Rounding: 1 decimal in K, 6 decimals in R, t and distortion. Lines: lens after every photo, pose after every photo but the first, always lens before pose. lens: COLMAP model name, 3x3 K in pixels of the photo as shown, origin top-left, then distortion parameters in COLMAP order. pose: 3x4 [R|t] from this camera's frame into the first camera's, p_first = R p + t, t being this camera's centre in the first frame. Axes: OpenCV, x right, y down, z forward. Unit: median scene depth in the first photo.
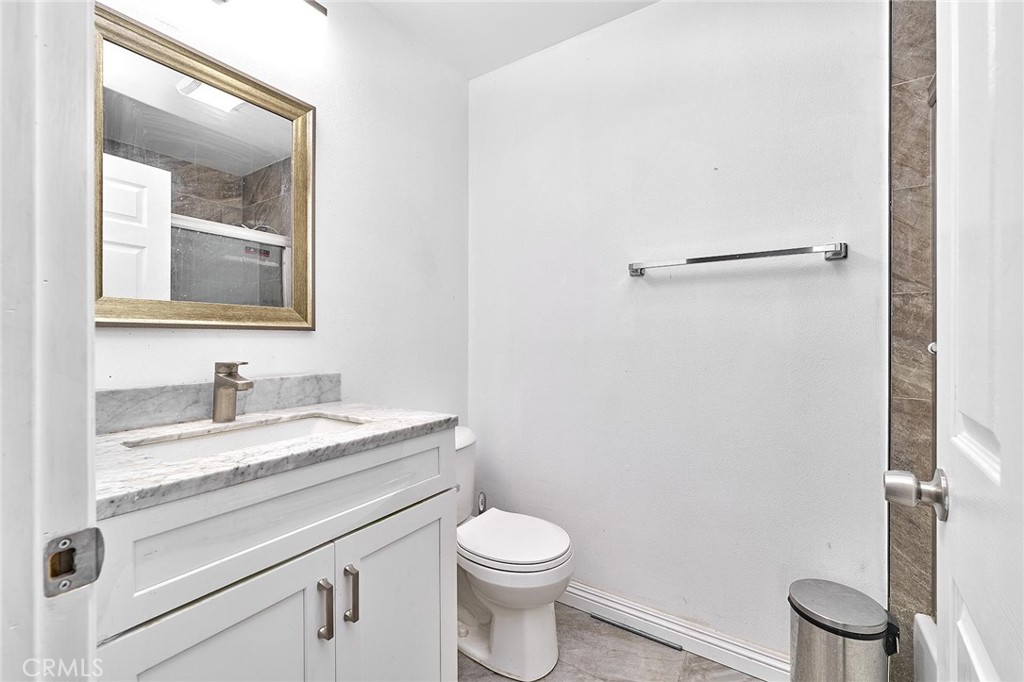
lens RADIAL K [[421.0, 0, 512.6], [0, 421.0, 338.9], [0, 0, 1]] dist [0.001278, 0.000411]
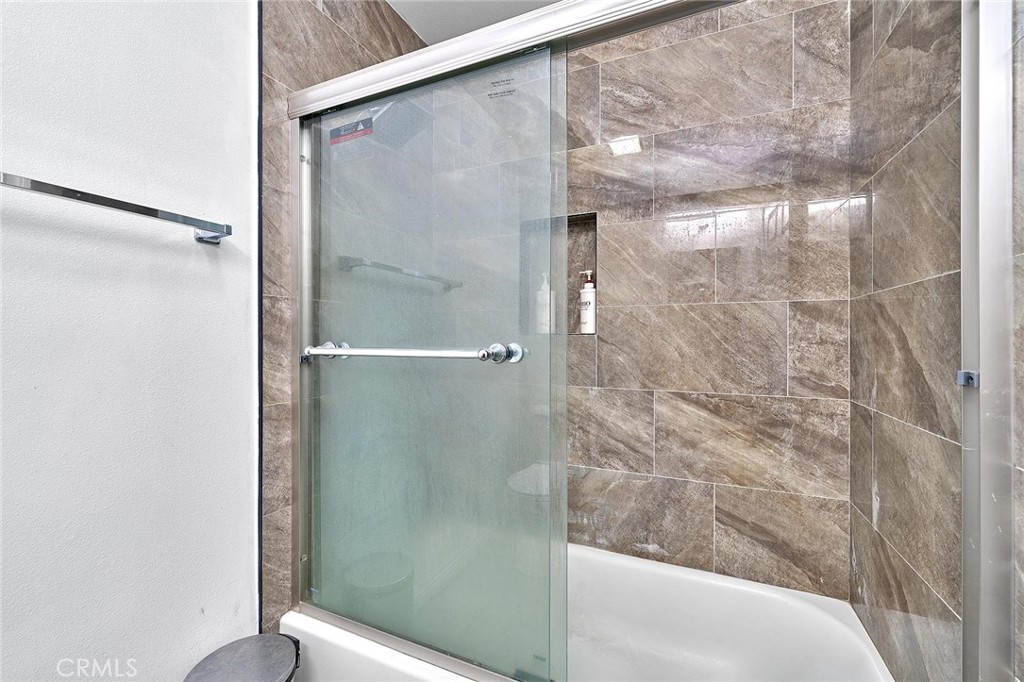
lens RADIAL K [[421.0, 0, 511.3], [0, 421.0, 338.6], [0, 0, 1]] dist [0.001278, 0.000411]
pose [[-0.157034, 0.001111, 0.987593, -0.112754], [0.002474, 0.999997, -0.000732, -0.008345], [-0.987590, 0.002328, -0.157036, 0.607588]]
